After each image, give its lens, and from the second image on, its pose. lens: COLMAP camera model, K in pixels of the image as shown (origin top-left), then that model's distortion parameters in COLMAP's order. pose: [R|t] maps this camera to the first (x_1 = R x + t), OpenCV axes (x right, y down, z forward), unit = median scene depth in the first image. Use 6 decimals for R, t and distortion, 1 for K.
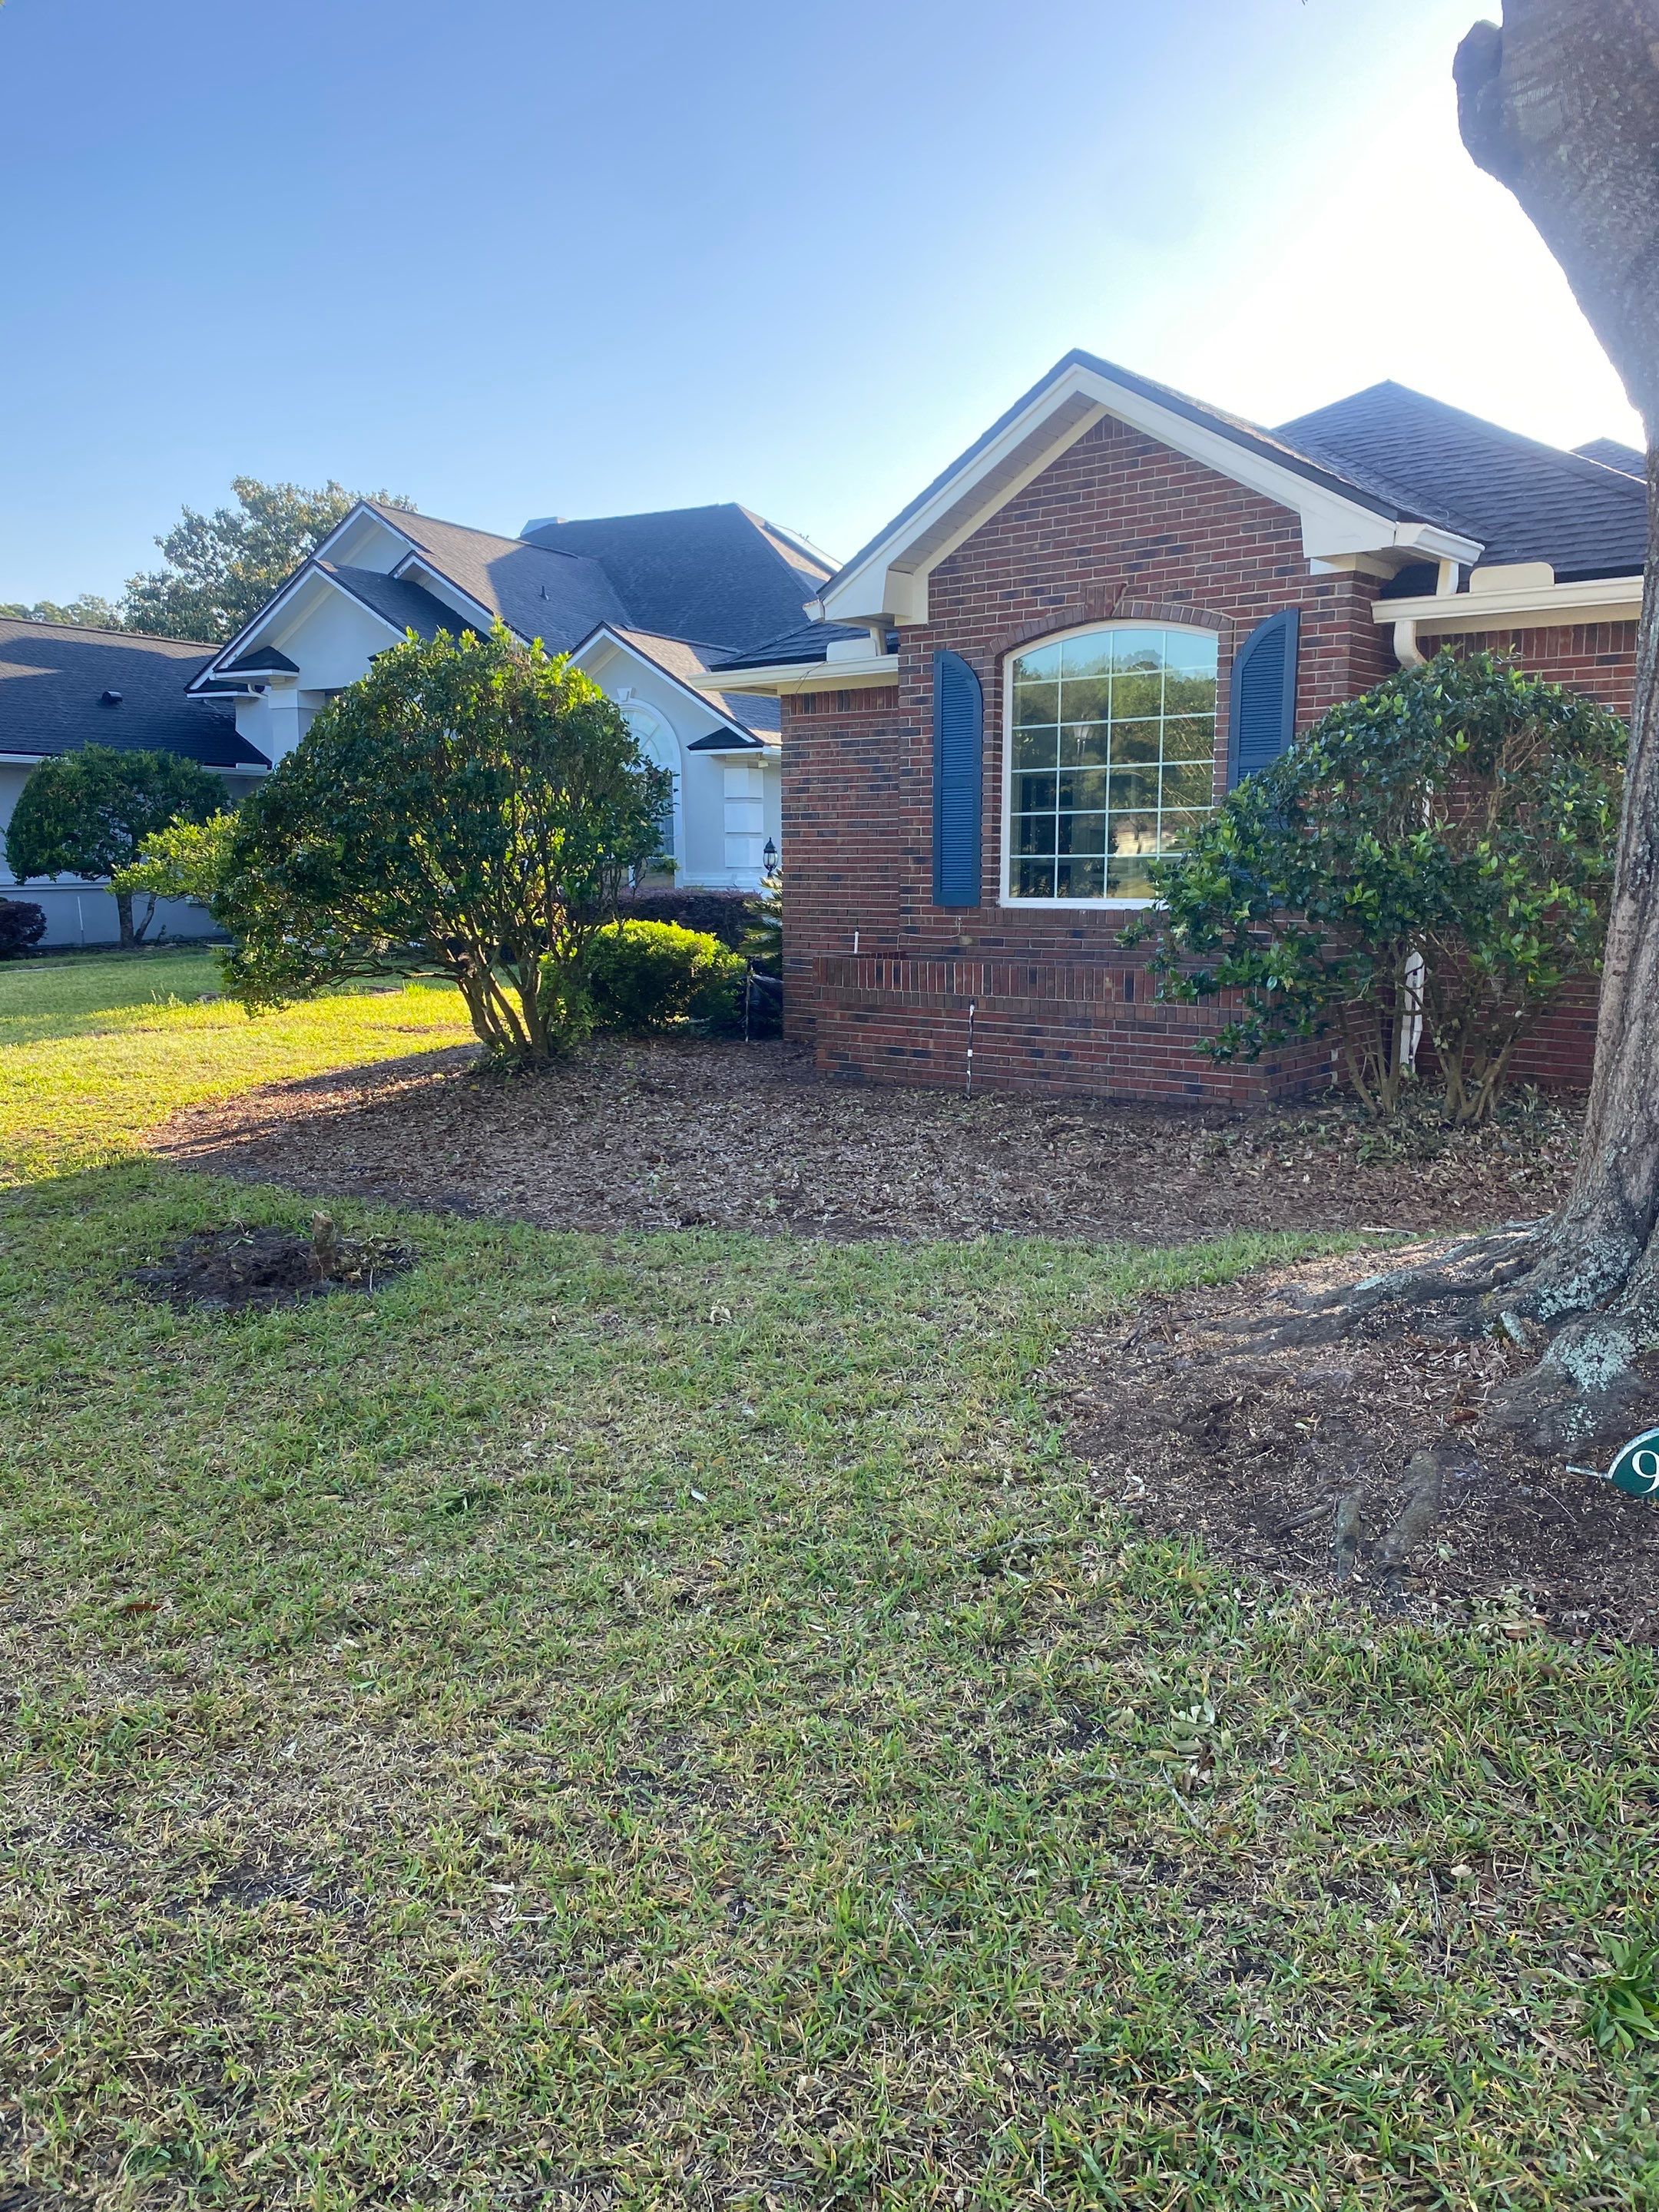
lens RADIAL K [[1697.0, 0, 847.6], [0, 1697.0, 1114.9], [0, 0, 1]] dist [0.011227, 0.000940]
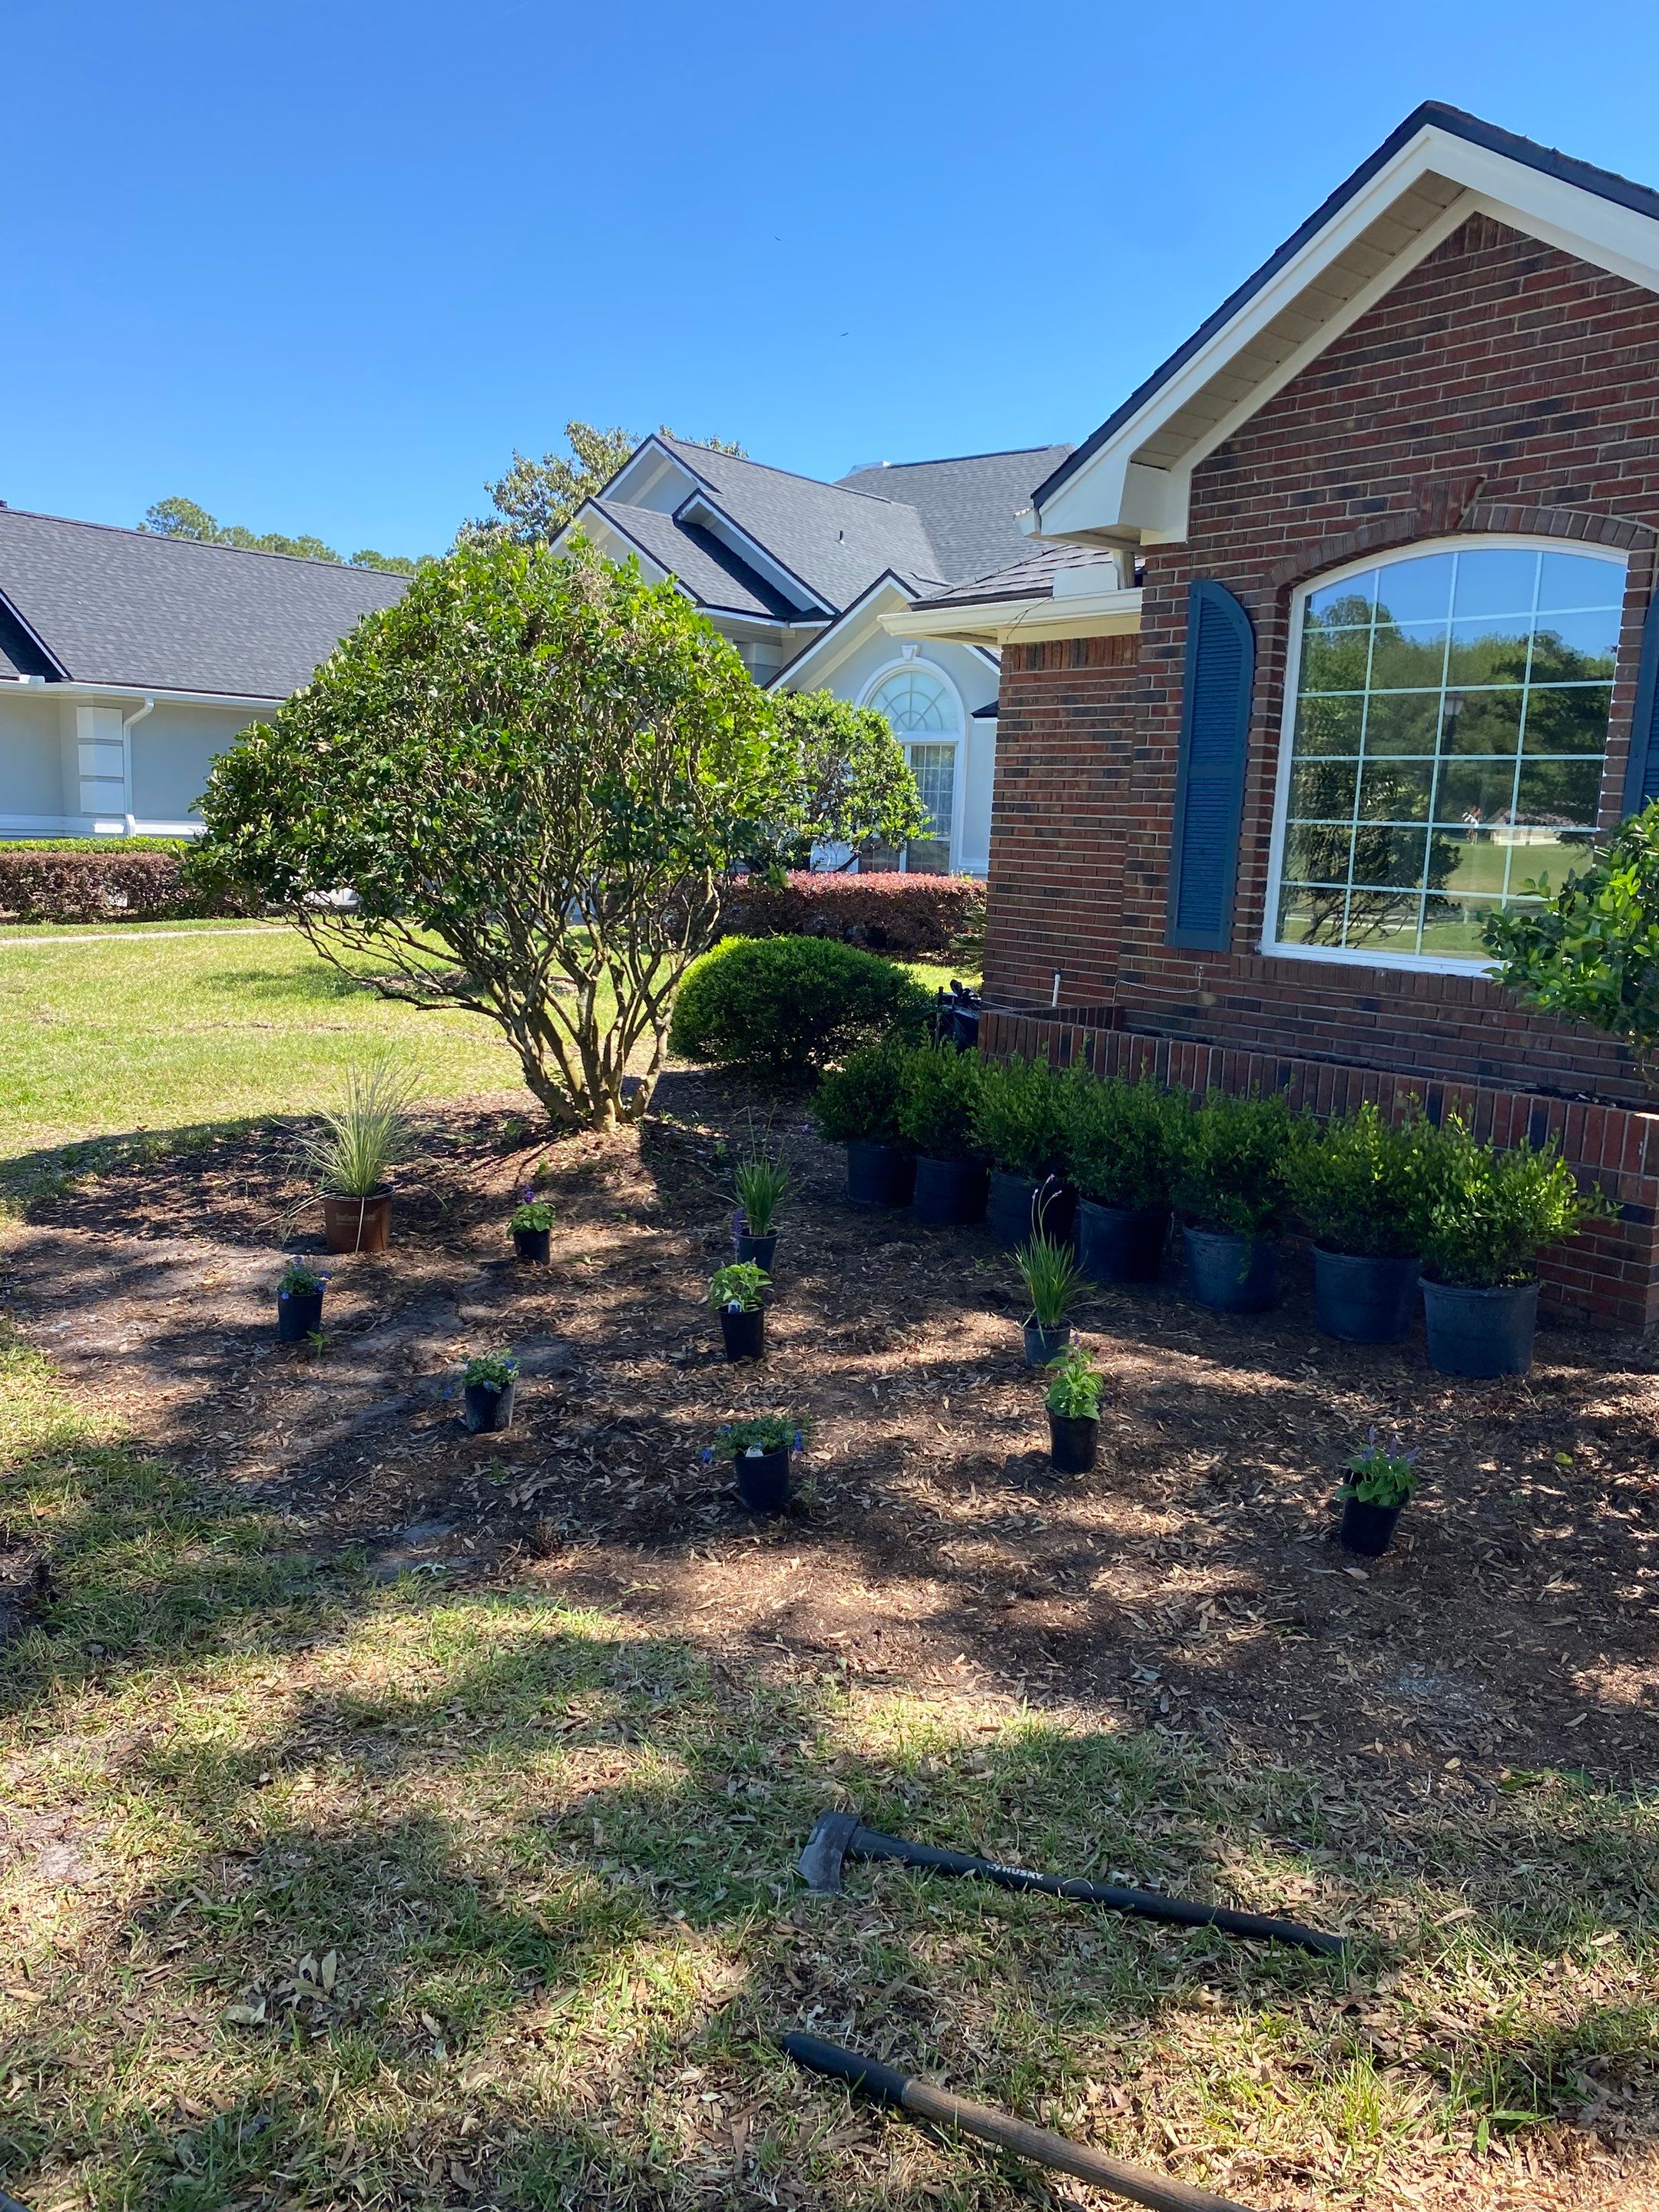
lens RADIAL K [[1726.6, 0, 886.8], [0, 1726.6, 1090.0], [0, 0, 1]] dist [0.033182, 0.005135]
pose [[0.983520, 0.069707, -0.166820, 0.062083], [-0.069862, 0.997544, 0.004946, -0.061244], [0.166755, 0.006790, 0.985975, 0.286203]]
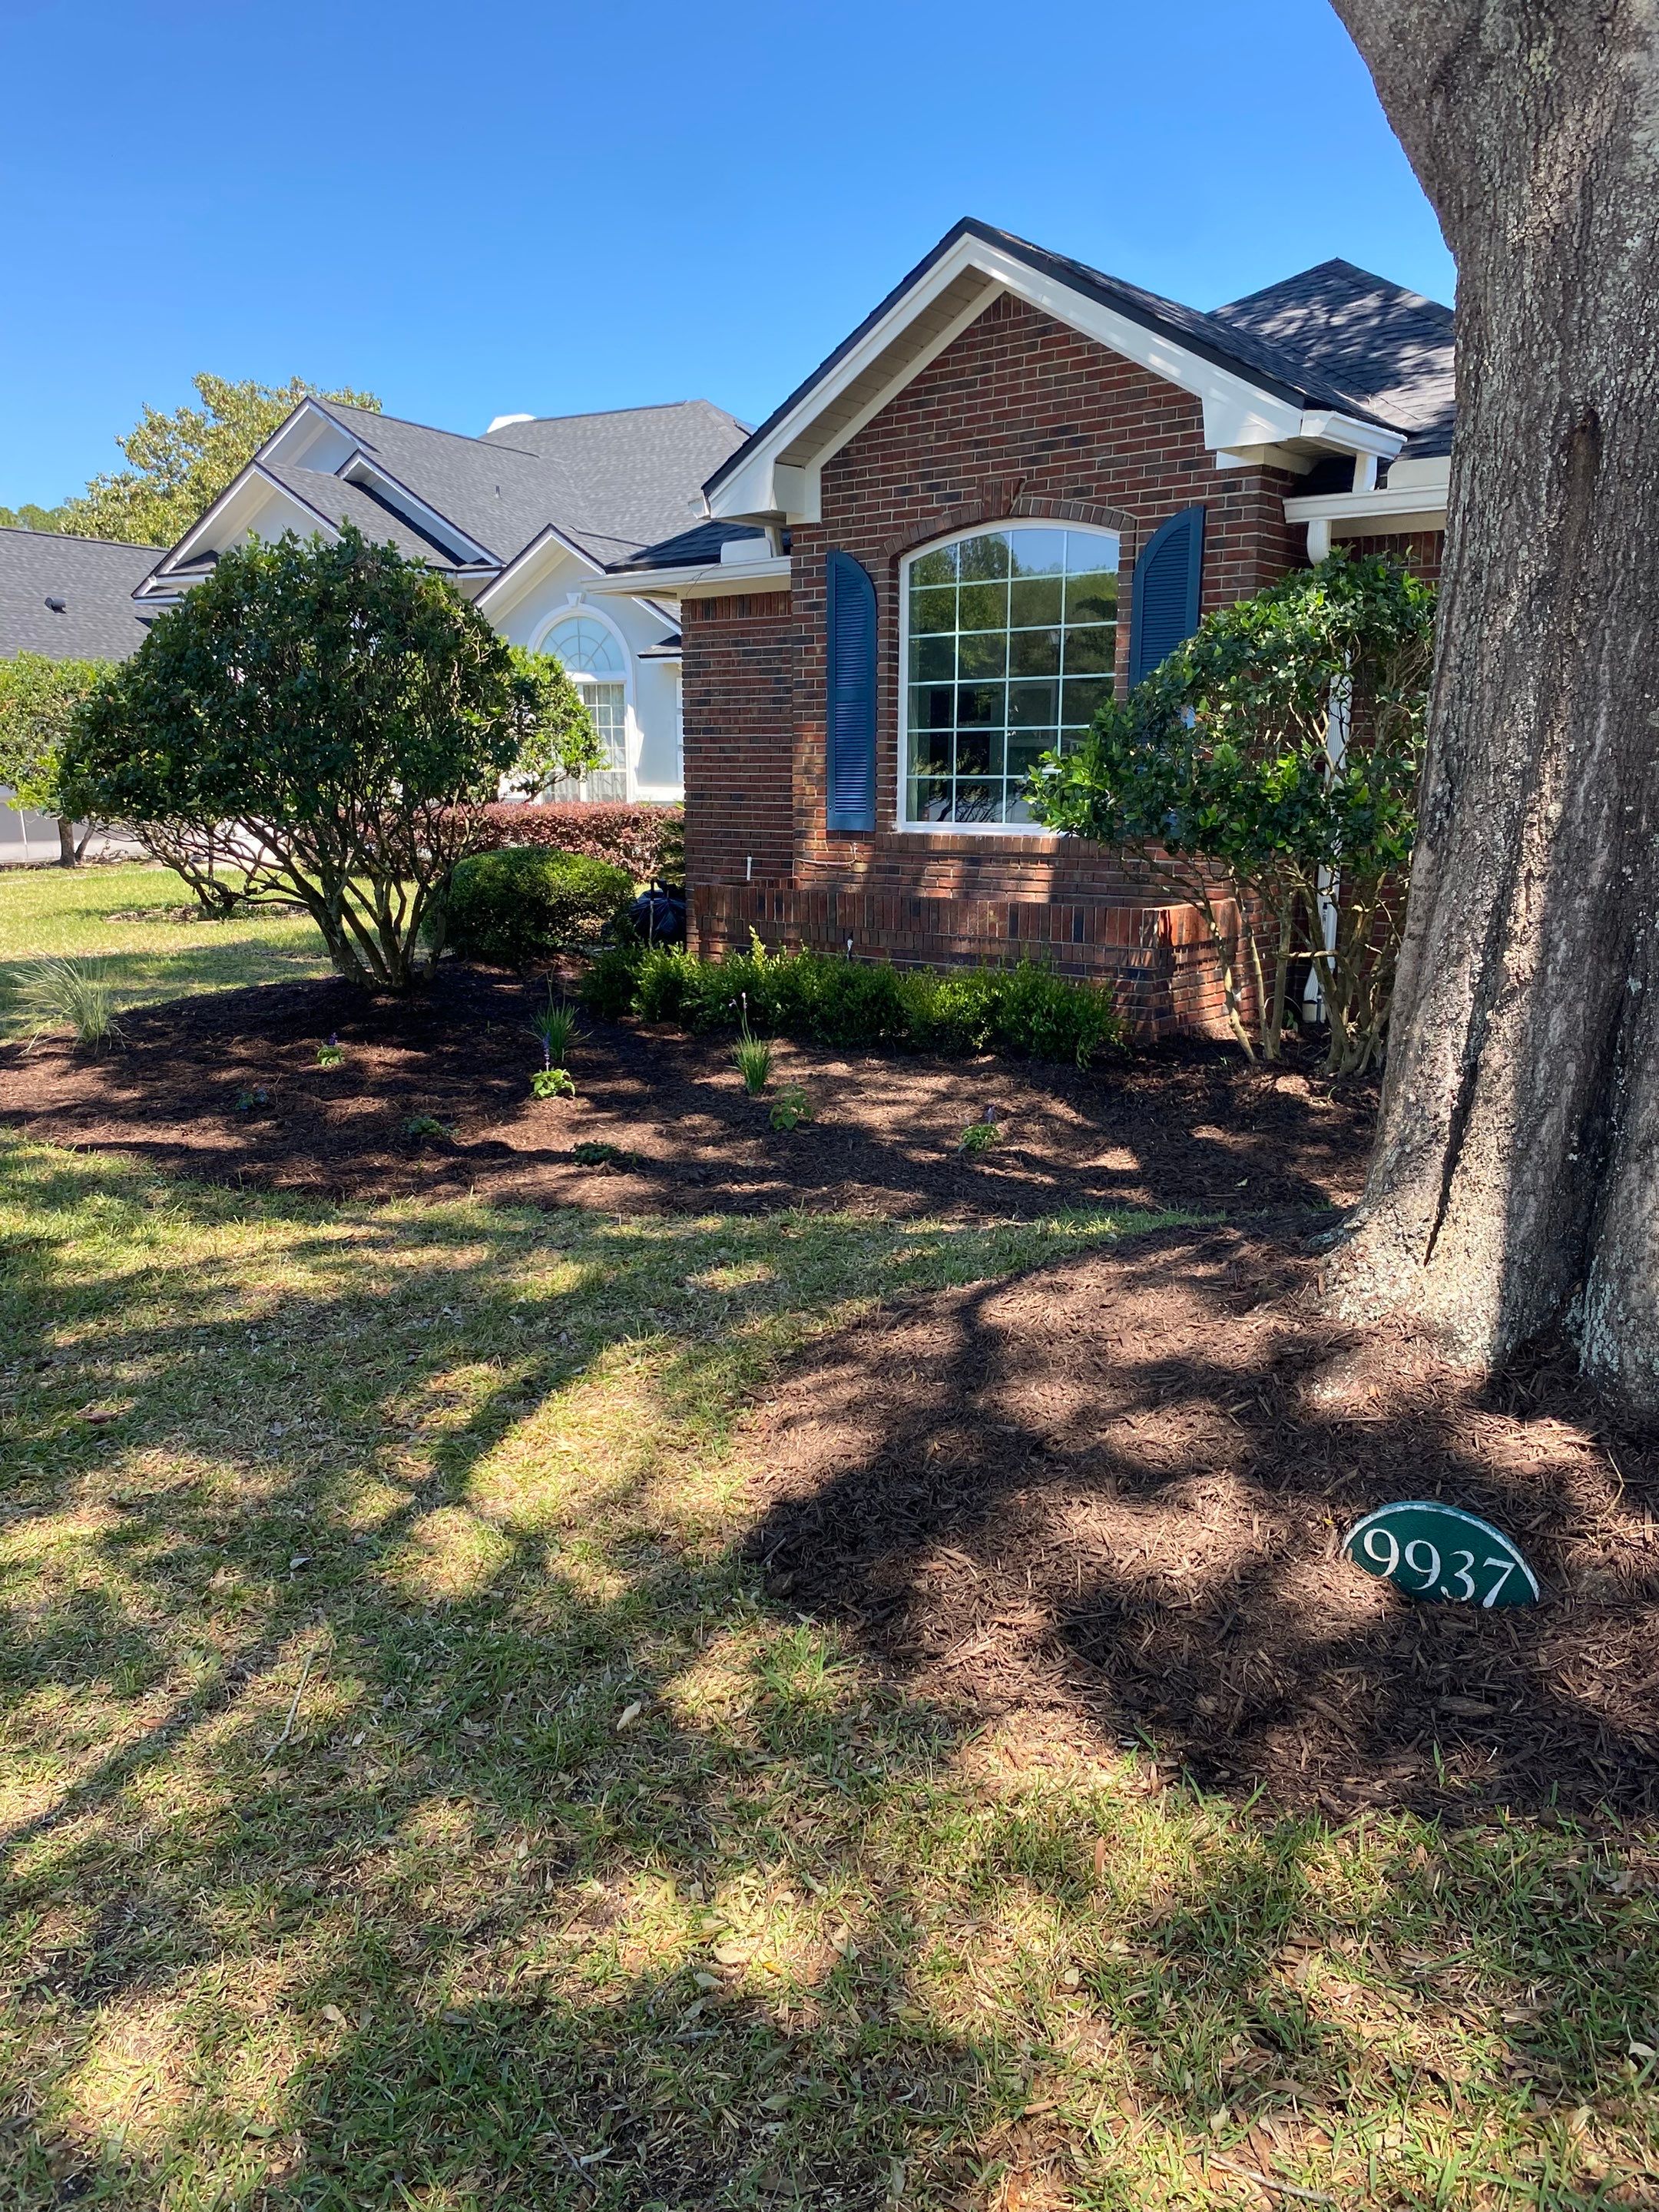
lens RADIAL K [[1675.0, 0, 850.4], [0, 1675.0, 1138.7], [0, 0, 1]] dist [0.037803, -0.114912]
pose [[0.999991, 0.001370, 0.004086, 0.061517], [-0.001642, 0.997732, 0.067287, -0.014025], [-0.003984, -0.067293, 0.997725, 0.058442]]
